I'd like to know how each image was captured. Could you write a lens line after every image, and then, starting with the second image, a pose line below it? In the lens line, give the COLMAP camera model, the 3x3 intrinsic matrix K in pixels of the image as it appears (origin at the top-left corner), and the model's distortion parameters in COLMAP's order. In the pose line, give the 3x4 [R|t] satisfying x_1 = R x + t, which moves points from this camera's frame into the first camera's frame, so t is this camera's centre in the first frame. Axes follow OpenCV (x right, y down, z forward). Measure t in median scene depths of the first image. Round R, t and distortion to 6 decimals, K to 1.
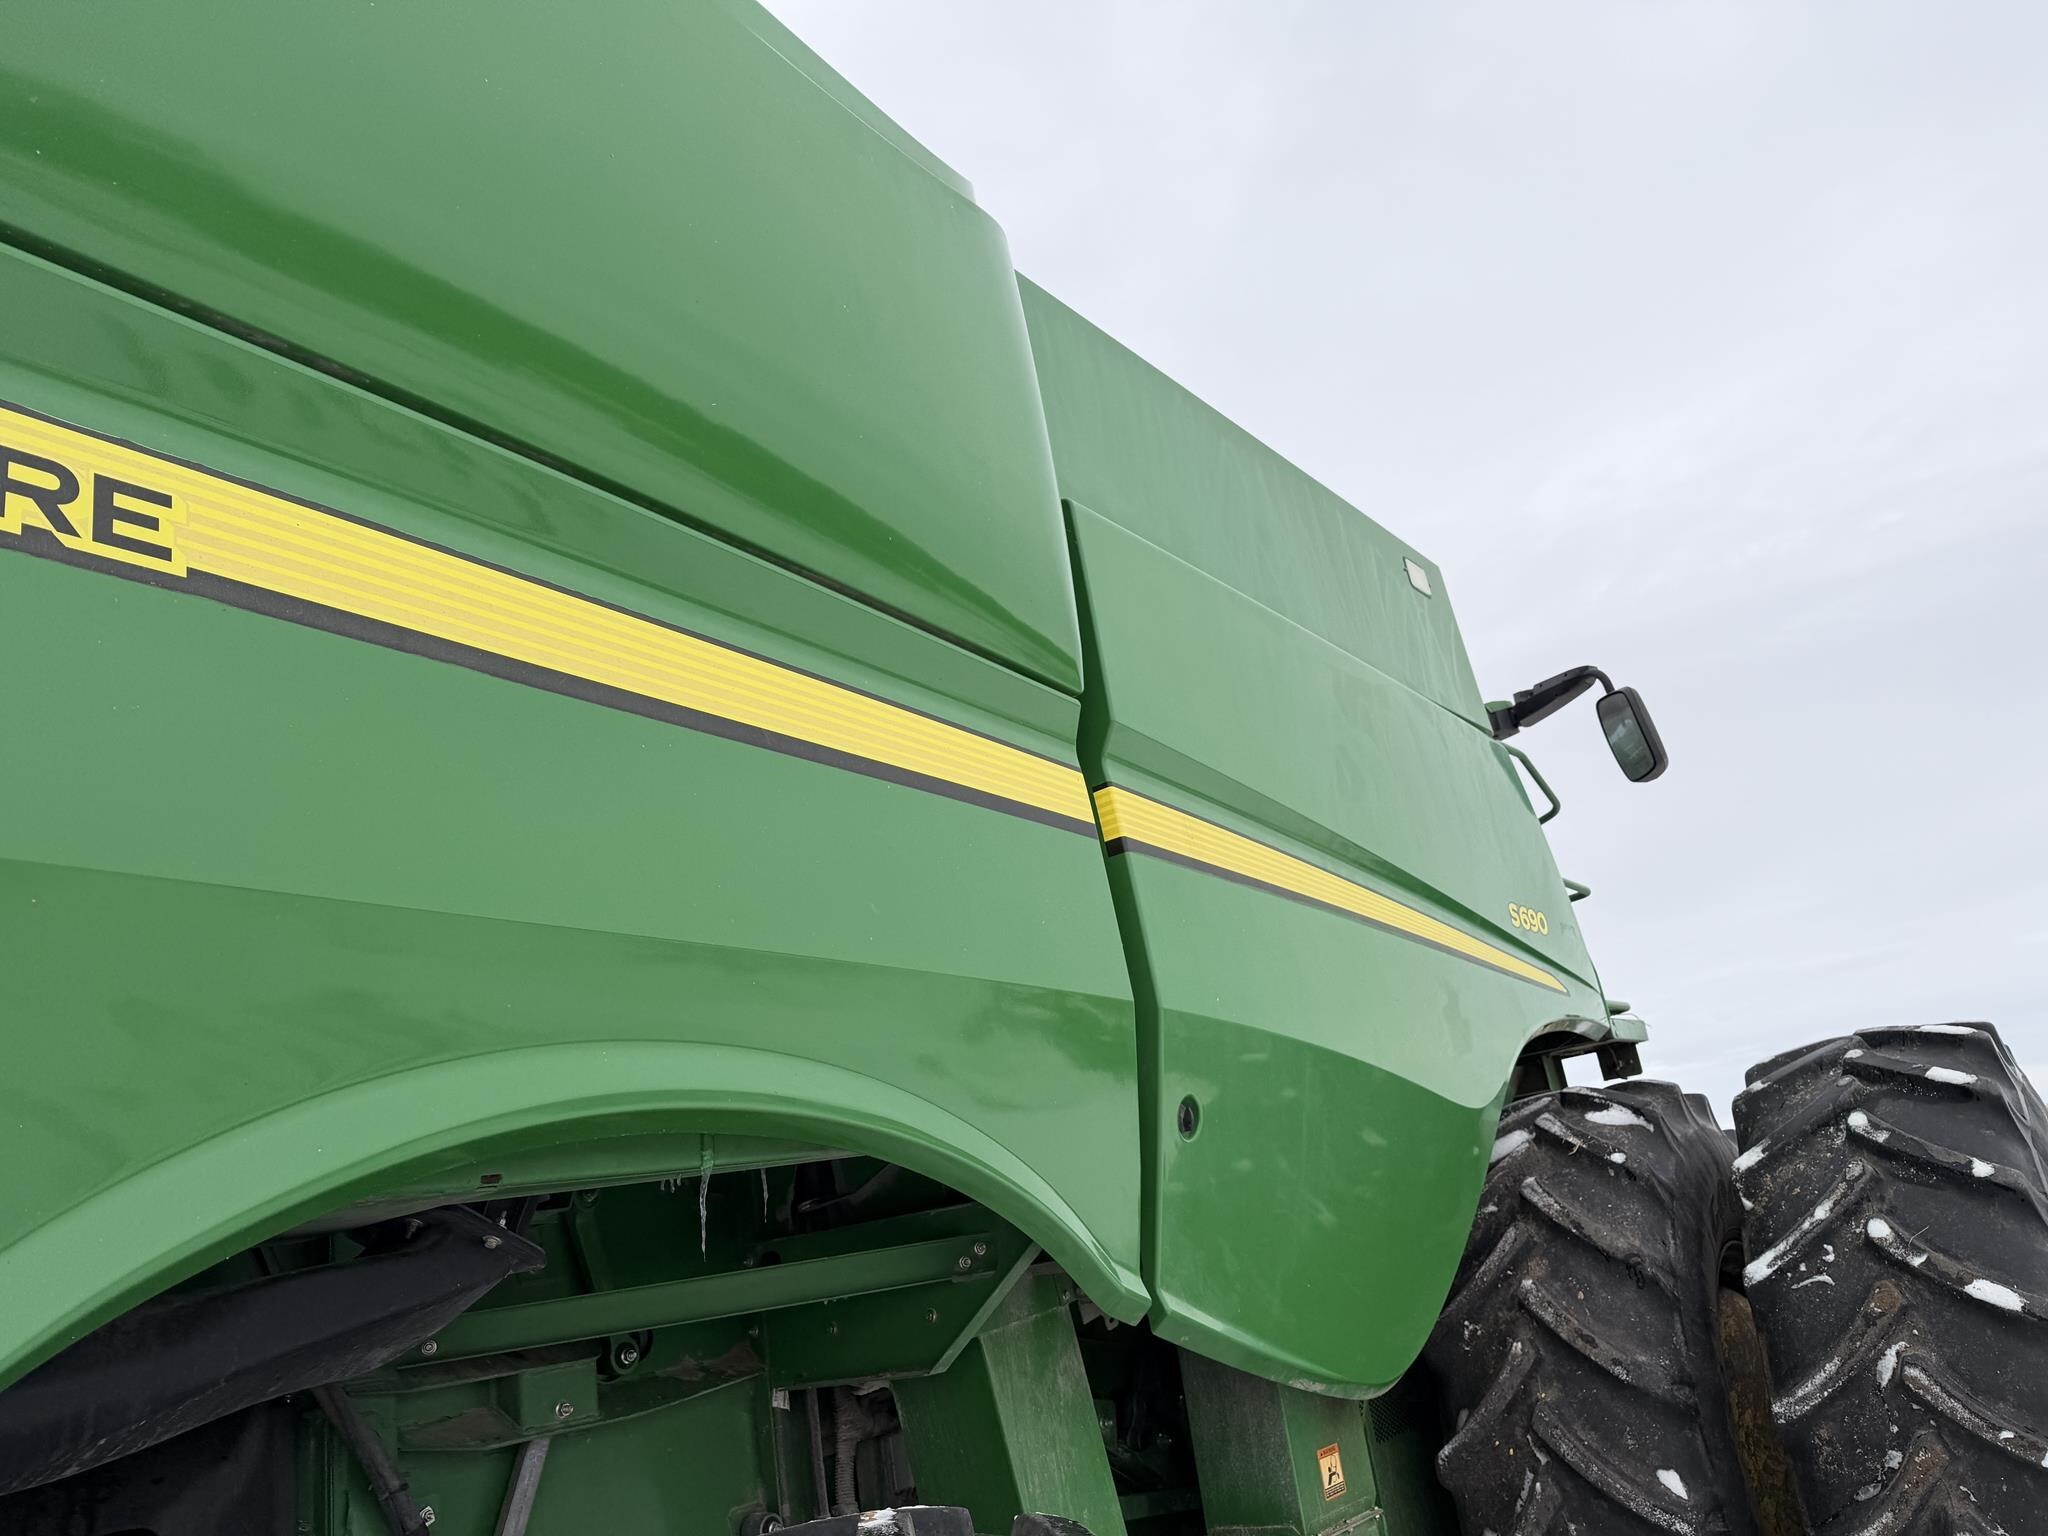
lens RADIAL K [[1430.5, 0, 1031.4], [0, 1430.5, 778.2], [0, 0, 1]] dist [0.002226, -0.008289]
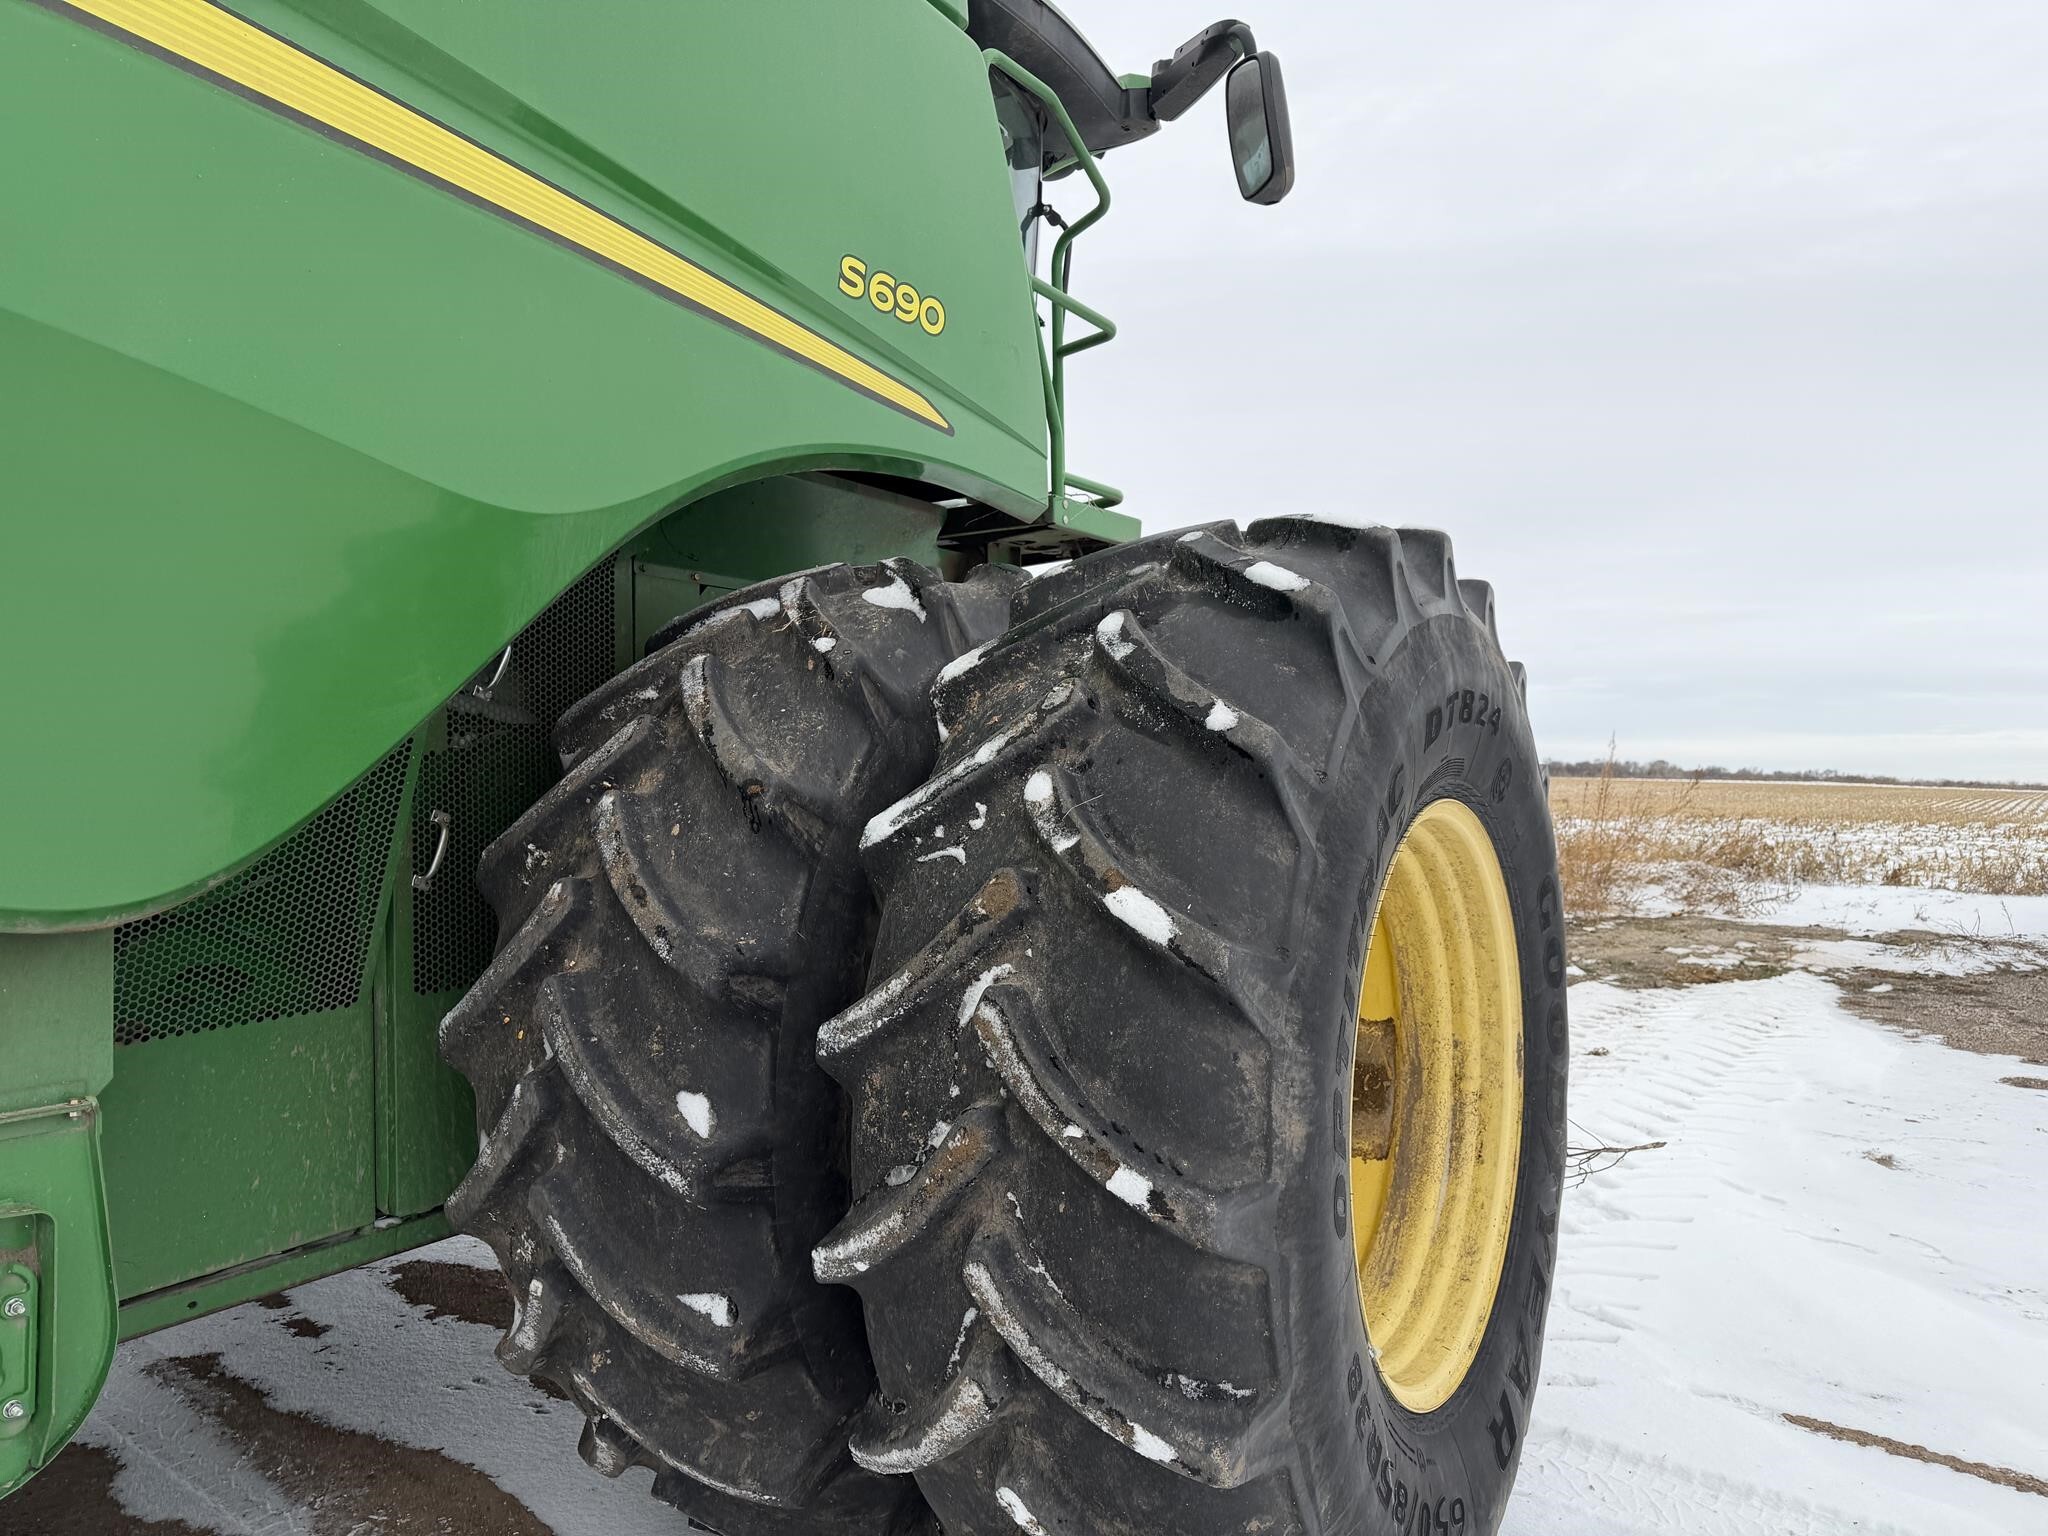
lens RADIAL K [[1398.2, 0, 1052.3], [0, 1398.2, 771.4], [0, 0, 1]] dist [0.114291, -0.204067]
pose [[0.983698, 0.144659, 0.106830, 0.519293], [-0.170804, 0.937432, 0.303391, 0.126441], [-0.056257, -0.316692, 0.946859, 0.434656]]
